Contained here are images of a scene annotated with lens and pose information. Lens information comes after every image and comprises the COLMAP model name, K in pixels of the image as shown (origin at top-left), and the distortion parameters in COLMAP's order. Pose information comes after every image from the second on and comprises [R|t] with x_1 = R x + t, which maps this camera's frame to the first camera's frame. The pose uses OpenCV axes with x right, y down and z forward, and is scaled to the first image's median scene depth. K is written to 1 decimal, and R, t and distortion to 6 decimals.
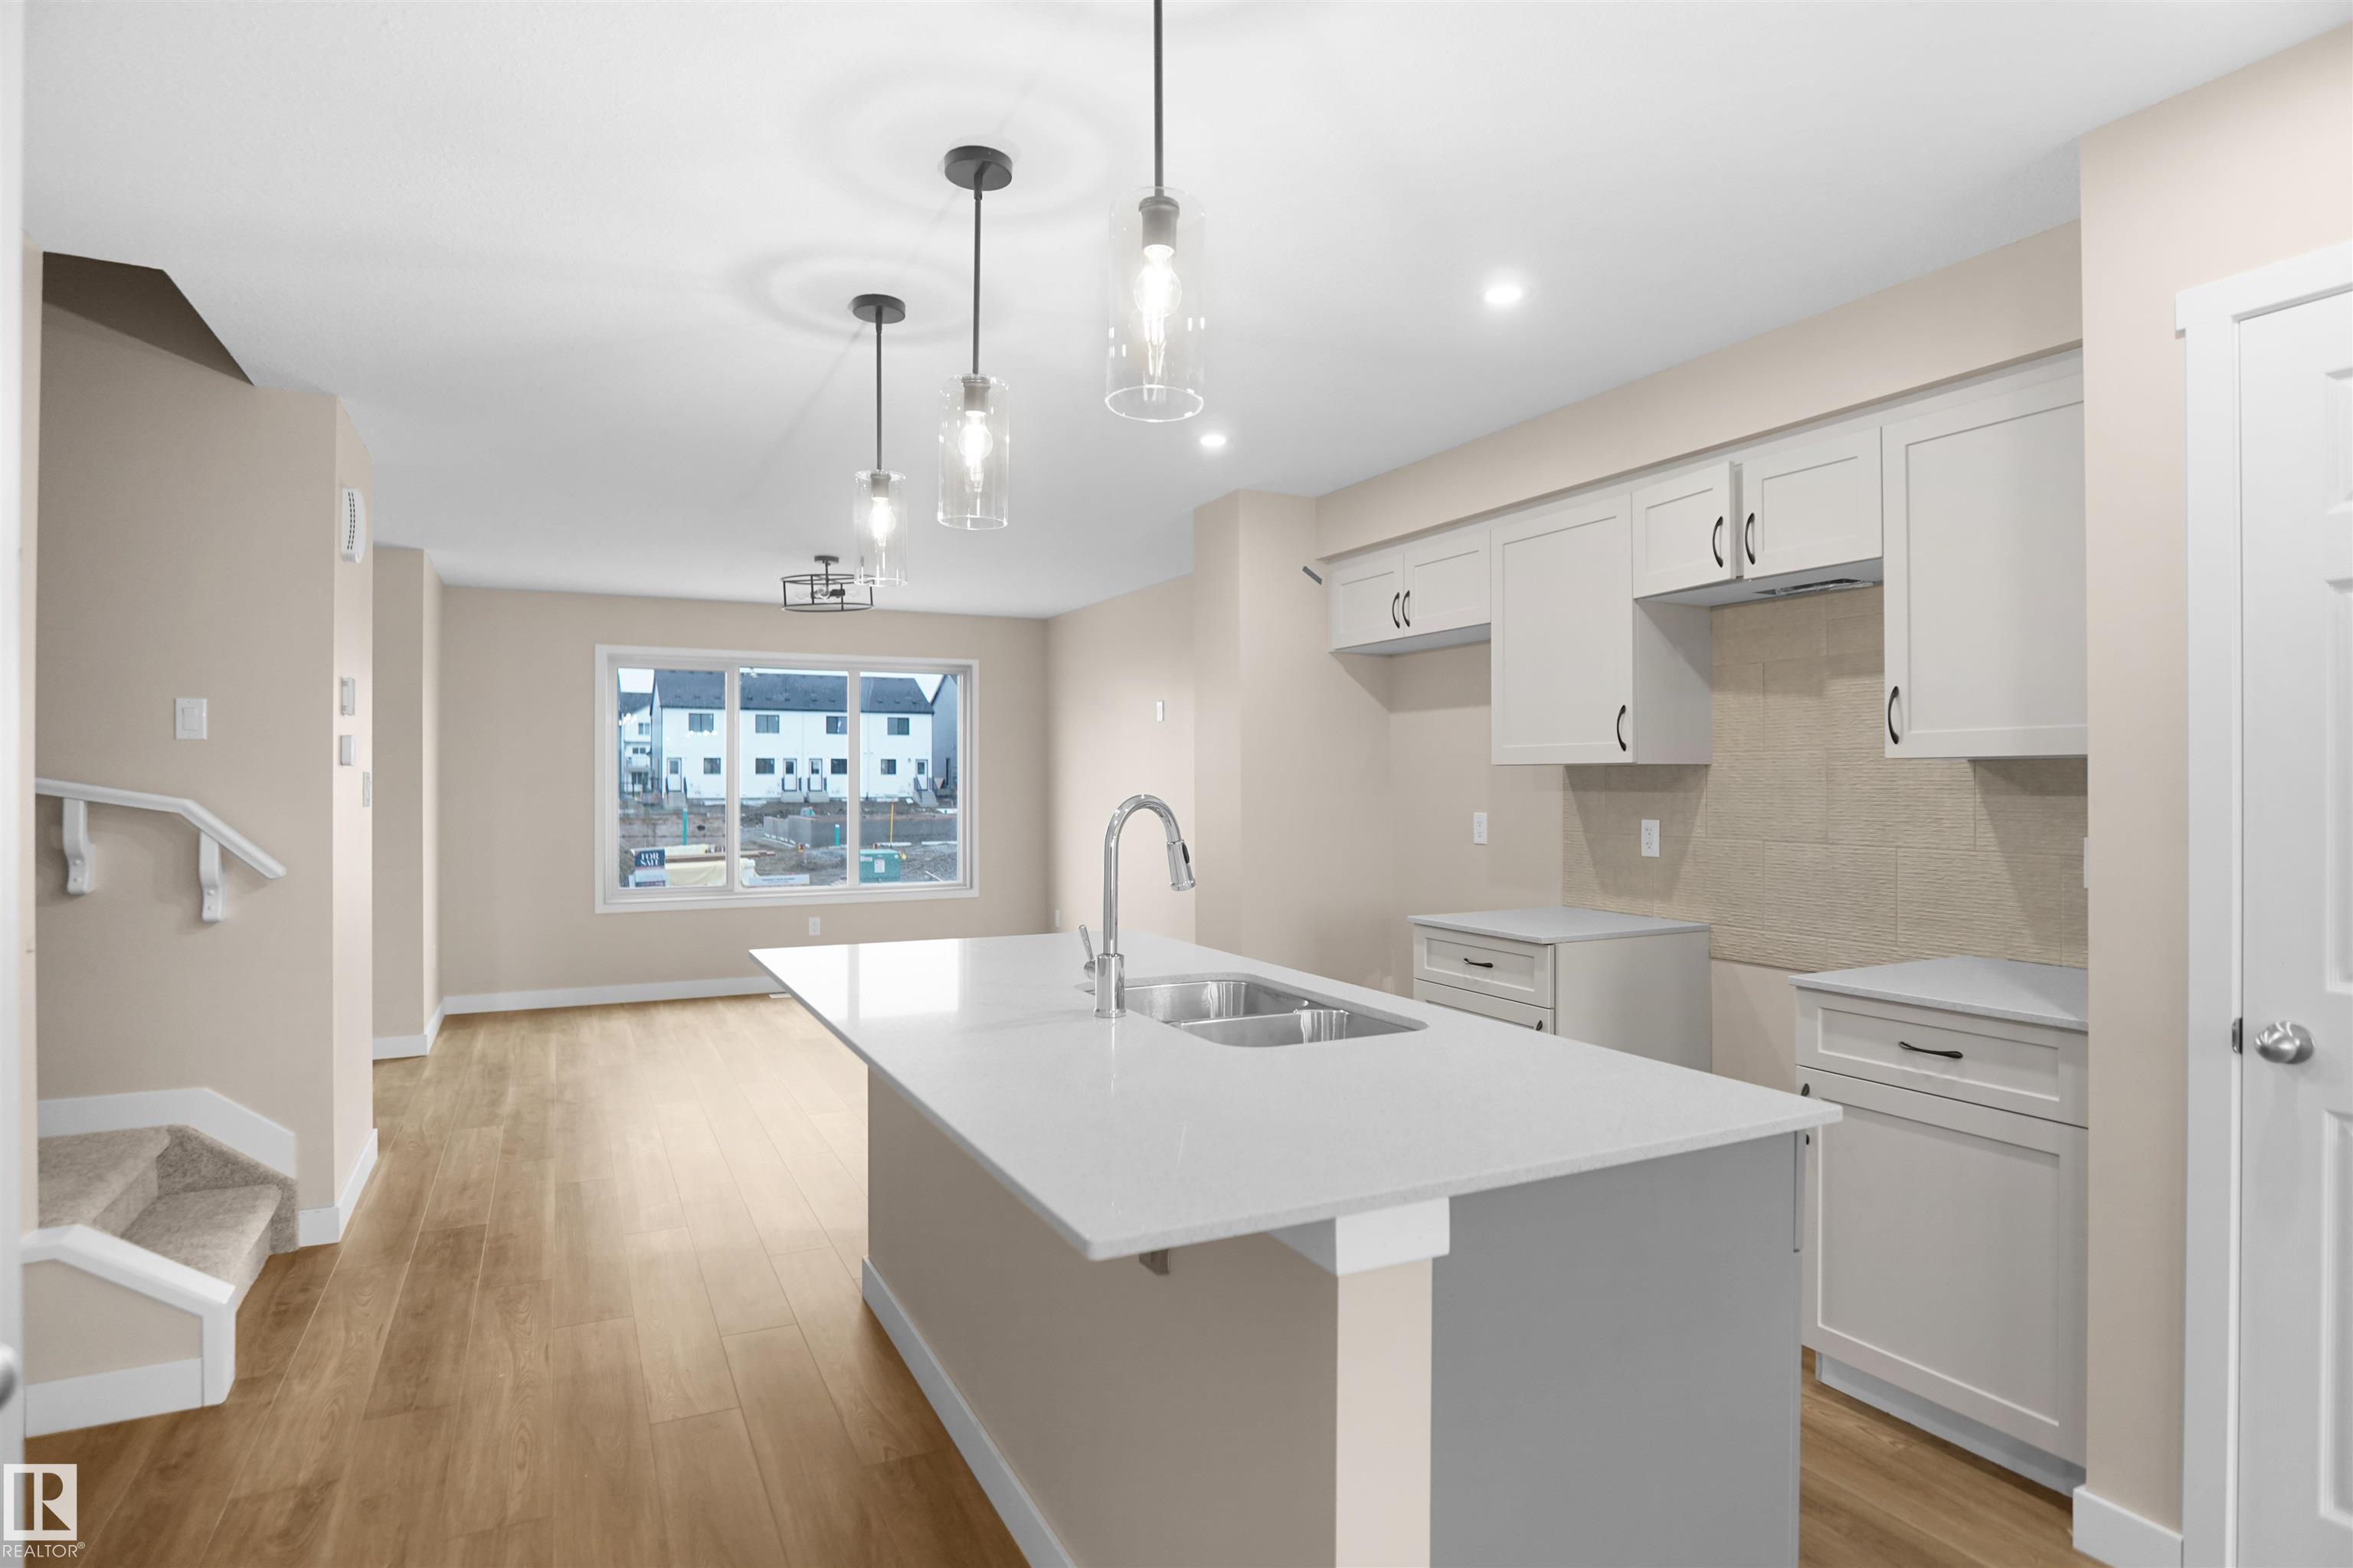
lens RADIAL K [[1266.7, 0, 1194.1], [0, 1266.7, 777.3], [0, 0, 1]] dist [-0.033915, 0.009033]
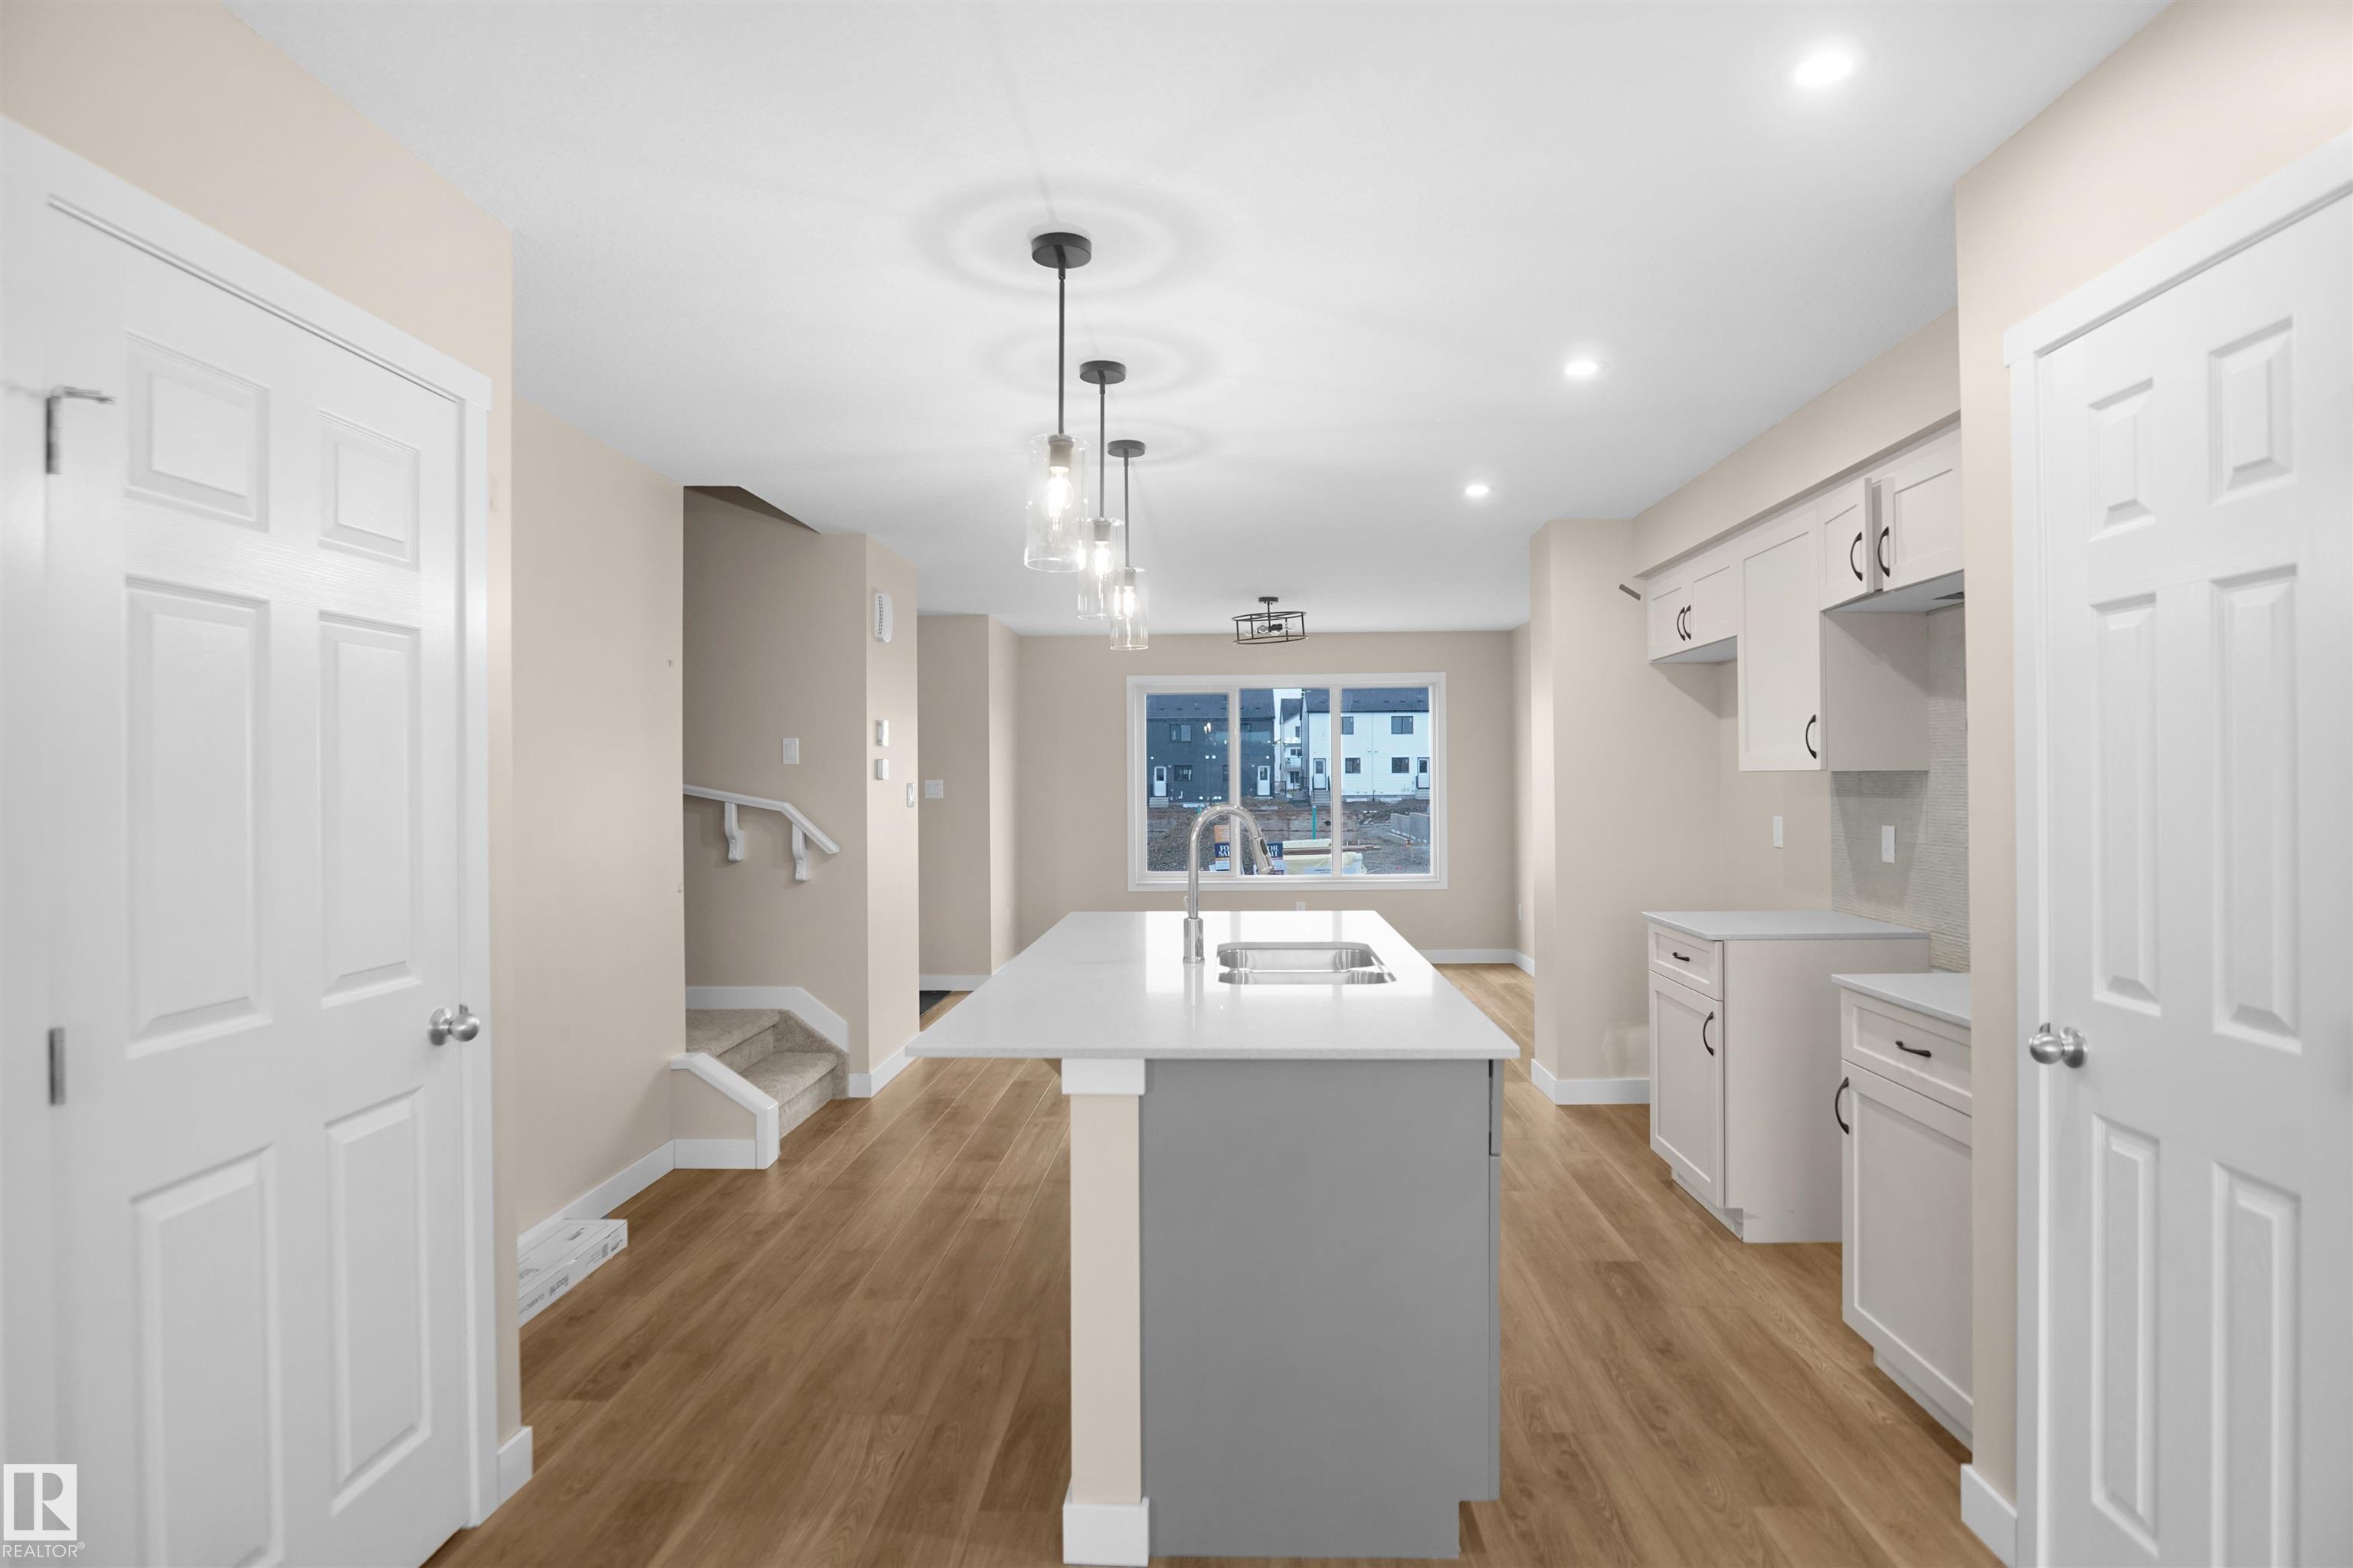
lens RADIAL K [[1266.7, 0, 1194.2], [0, 1266.7, 772.4], [0, 0, 1]] dist [-0.033915, 0.009033]
pose [[0.876799, -0.008791, -0.480776, 0.397667], [0.008186, 0.999961, -0.003354, -0.010766], [0.480787, -0.000995, 0.876837, -0.149079]]
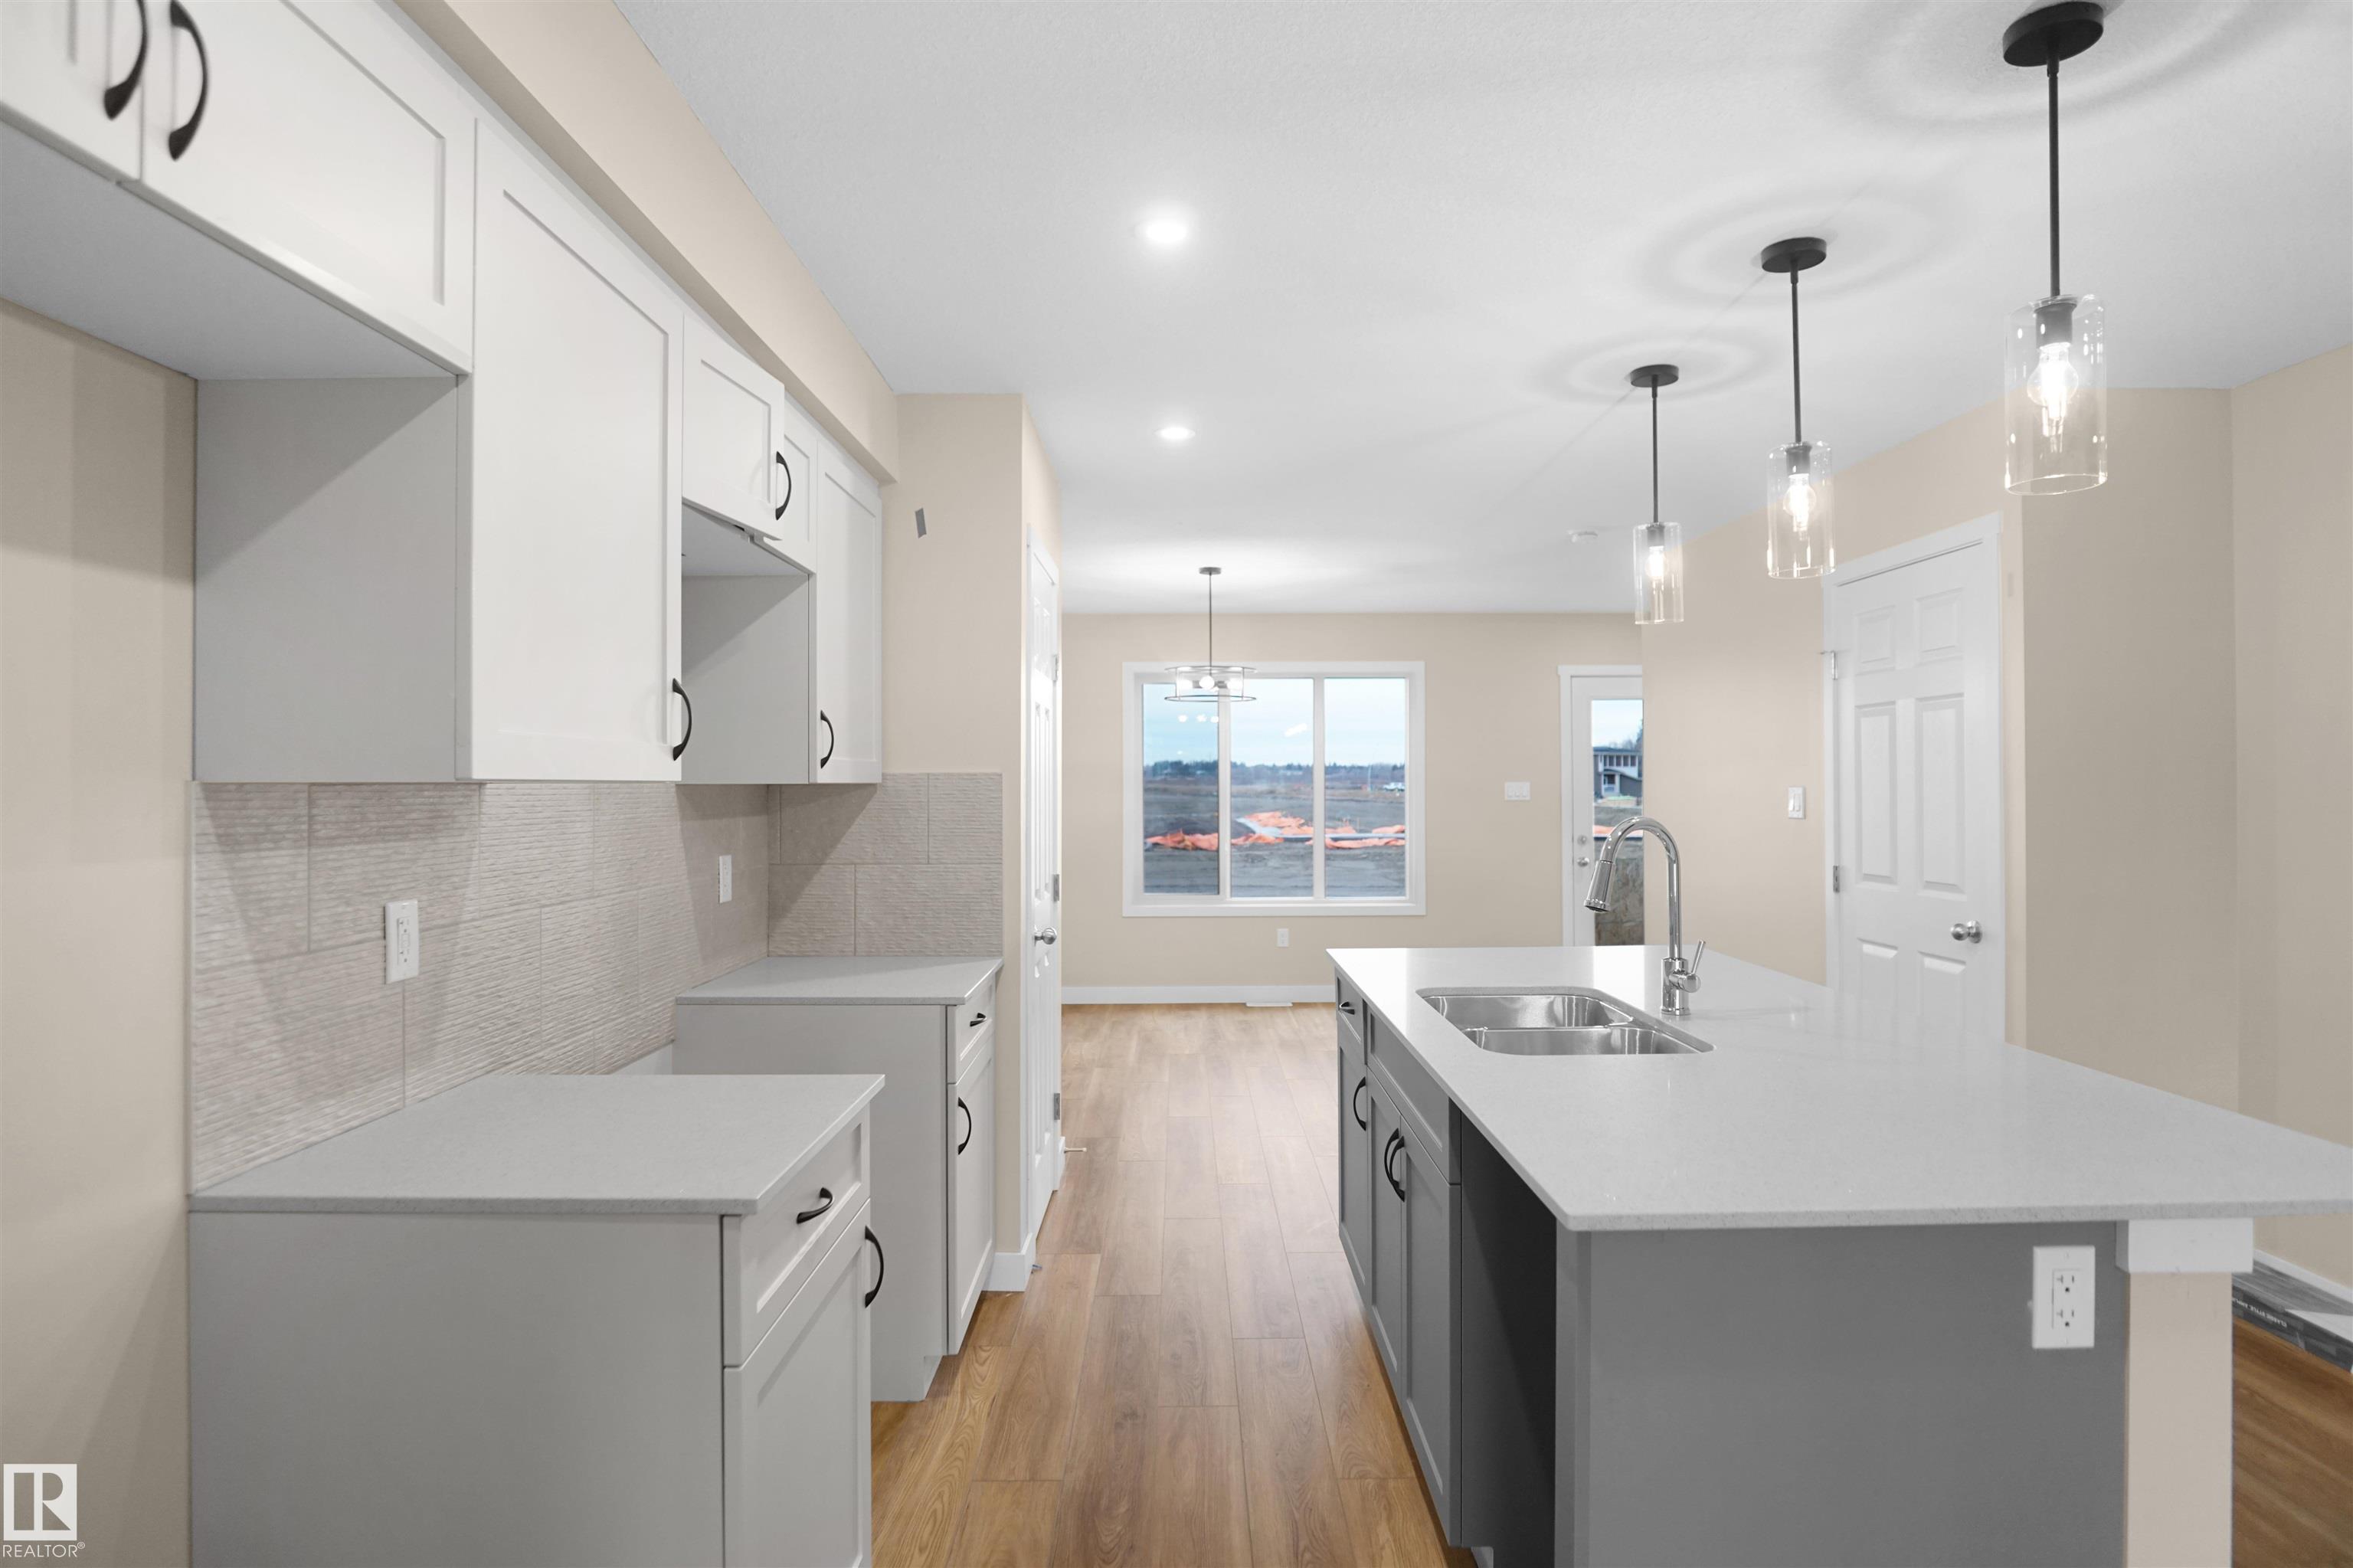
lens RADIAL K [[1266.7, 0, 1196.0], [0, 1266.7, 778.8], [0, 0, 1]] dist [-0.033915, 0.009033]
pose [[-0.896844, 0.005933, 0.442308, -0.116997], [0.002186, 0.999957, -0.008981, -0.007205], [-0.442342, -0.007088, -0.896818, 1.427269]]
